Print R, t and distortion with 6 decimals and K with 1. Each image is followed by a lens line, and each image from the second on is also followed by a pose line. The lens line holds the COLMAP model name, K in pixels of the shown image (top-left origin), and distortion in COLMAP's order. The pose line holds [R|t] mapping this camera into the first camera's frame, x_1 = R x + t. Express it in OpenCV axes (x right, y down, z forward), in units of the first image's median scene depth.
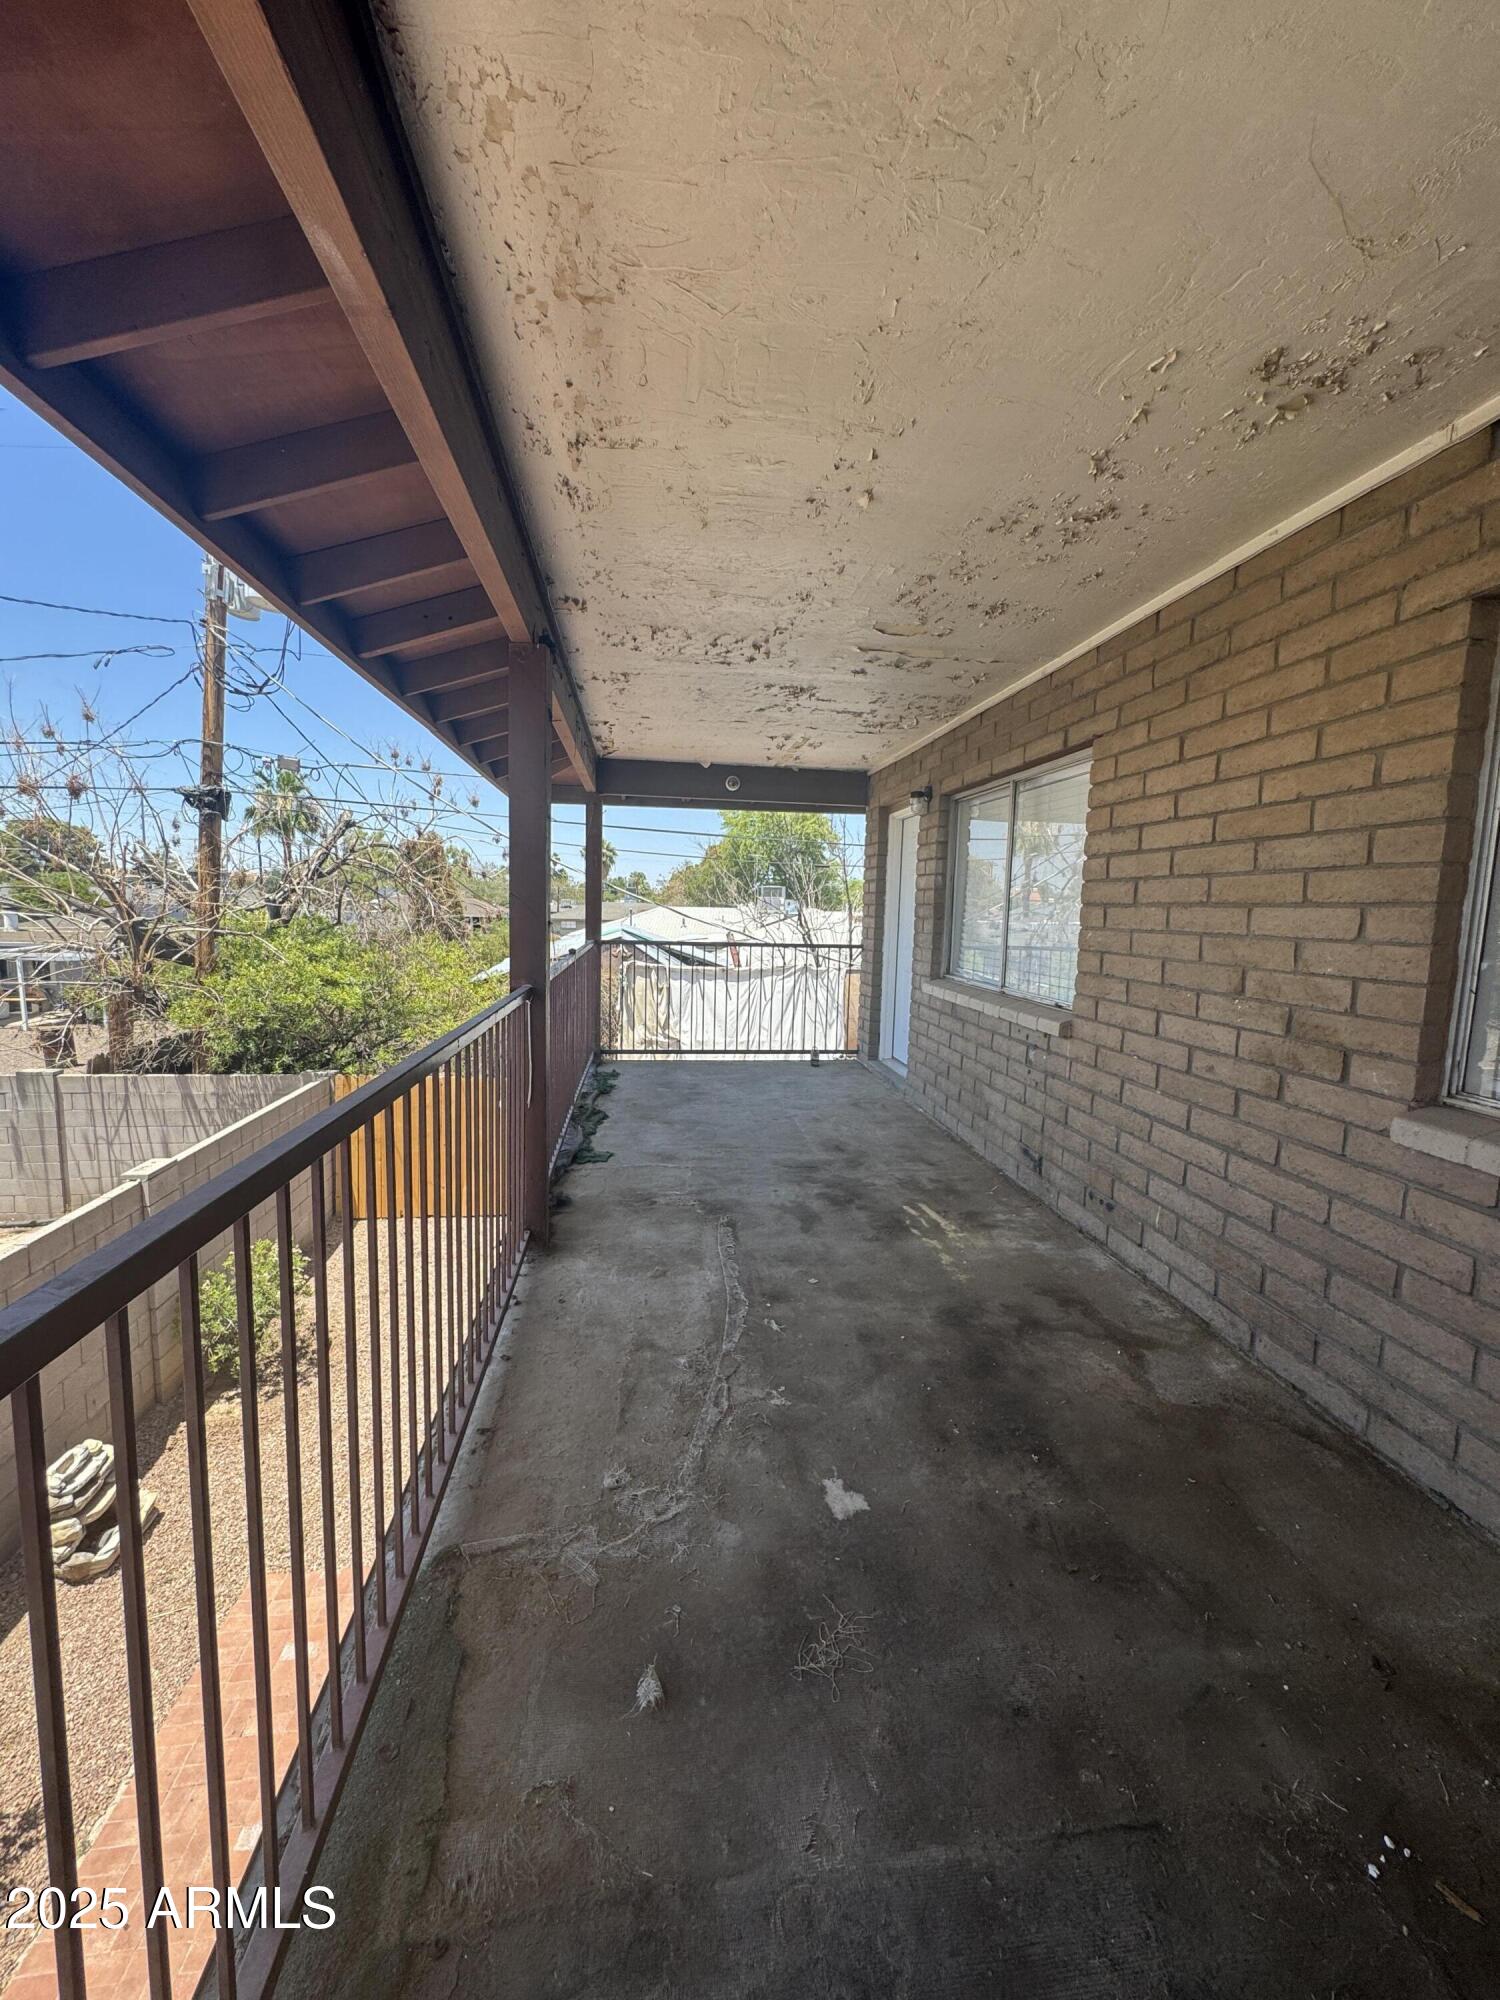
lens RADIAL K [[800.3, 0, 750.0], [0, 800.3, 1000.0], [0, 0, 1]] dist [-0.003944, 0.001243]
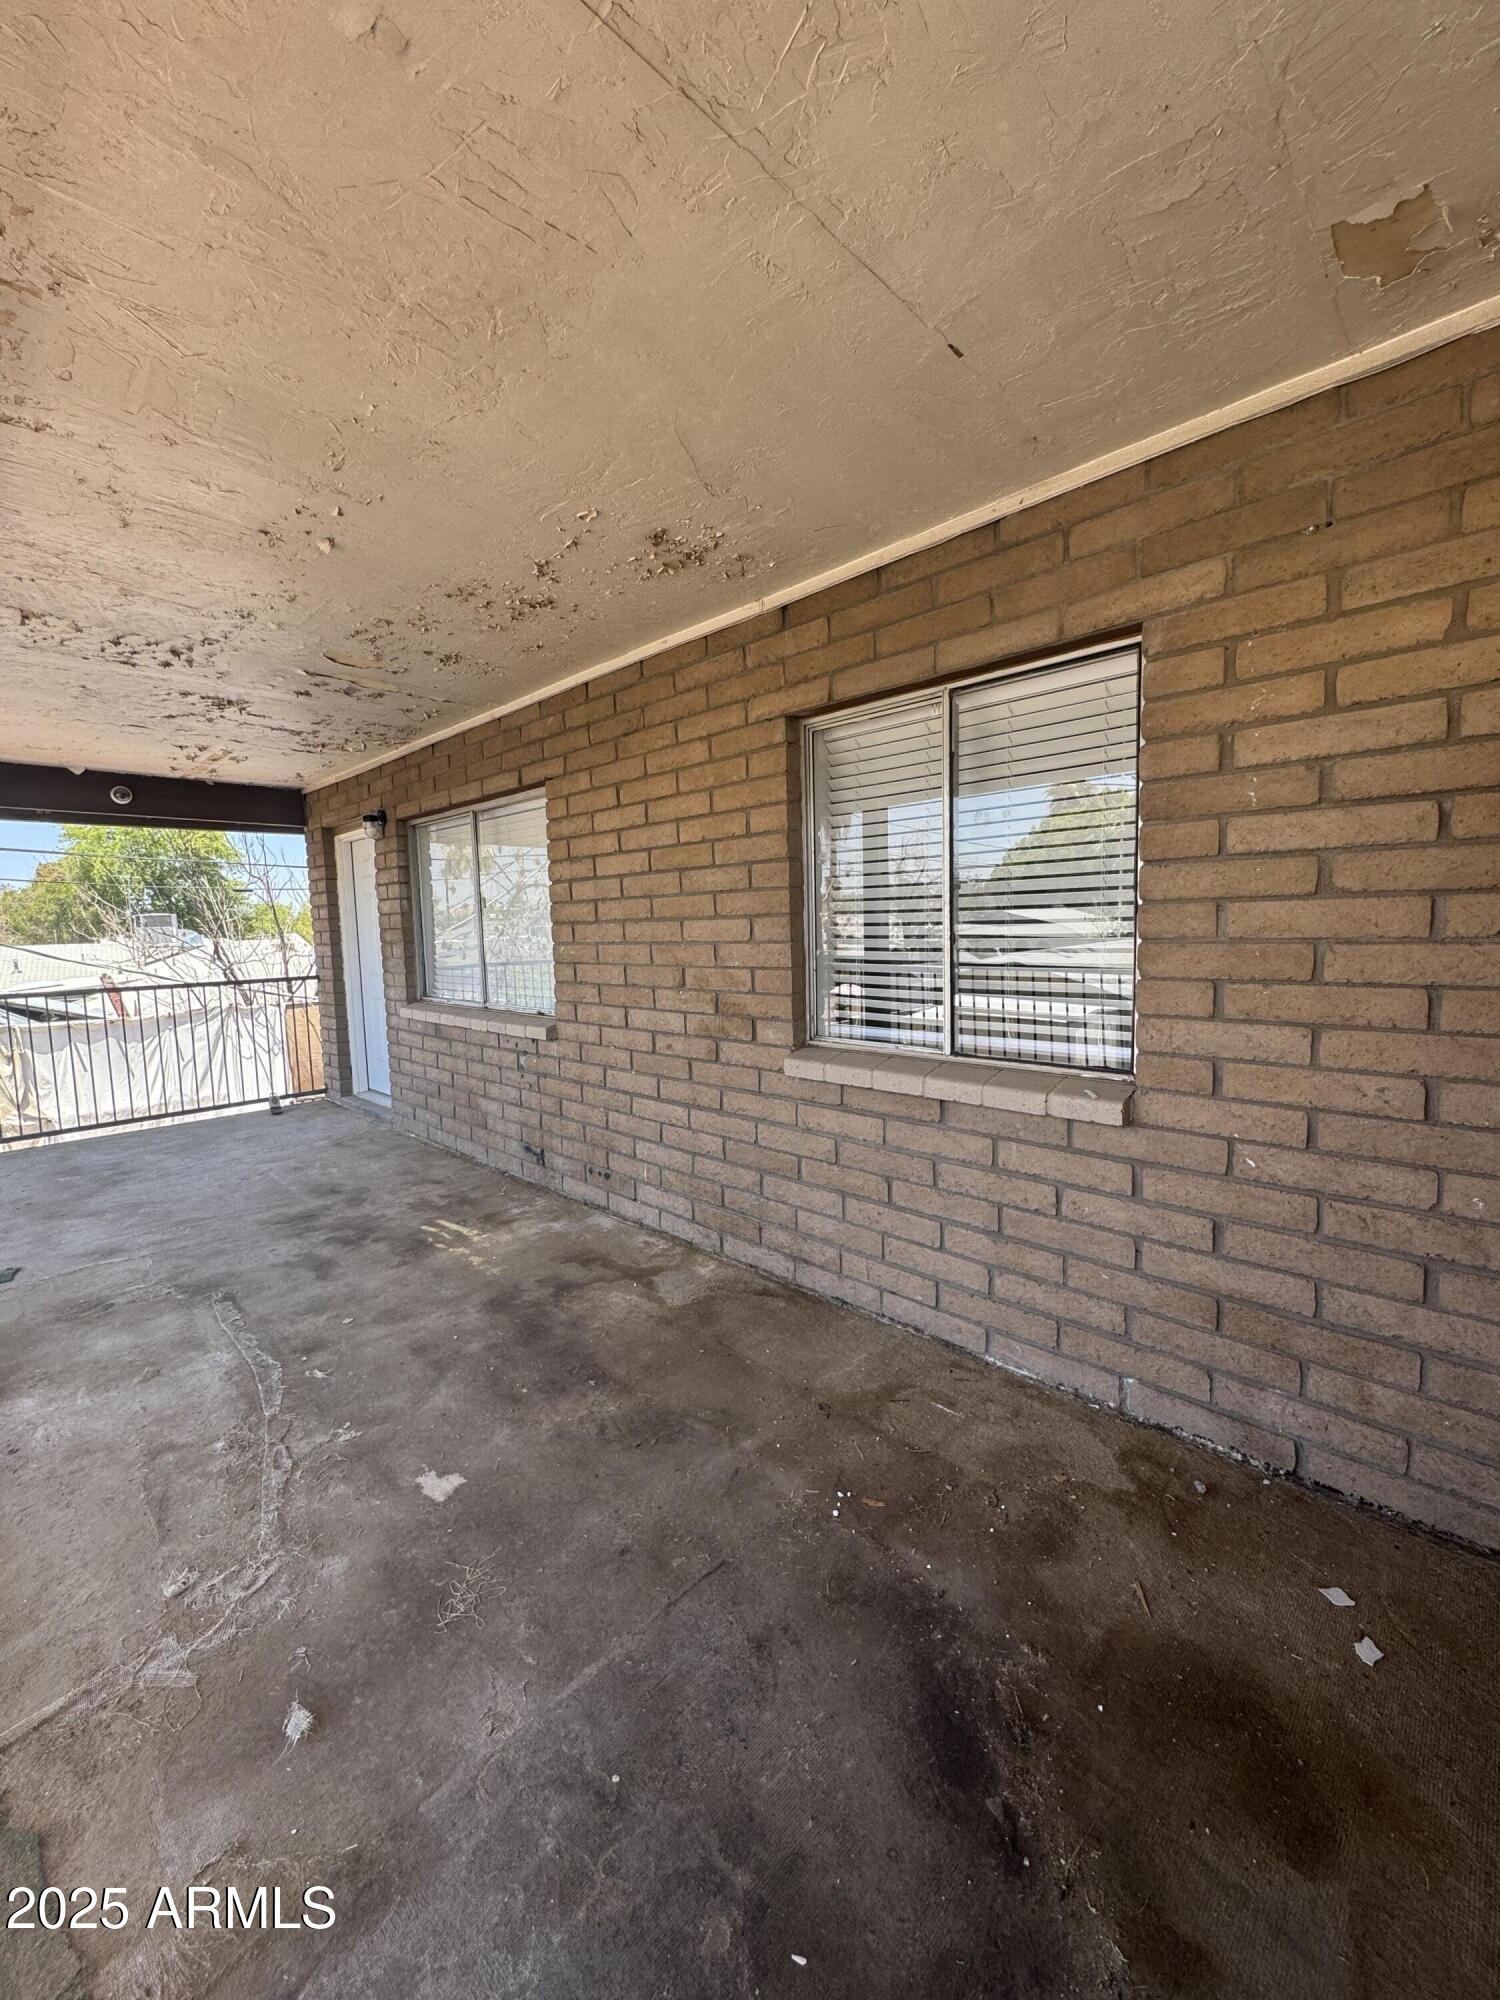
lens RADIAL K [[800.3, 0, 750.0], [0, 800.3, 1000.0], [0, 0, 1]] dist [-0.003944, 0.001243]
pose [[0.783082, -0.104133, 0.613138, -0.095379], [0.117202, 0.992927, 0.018948, 0.002169], [-0.610775, 0.057023, 0.789748, -0.092658]]
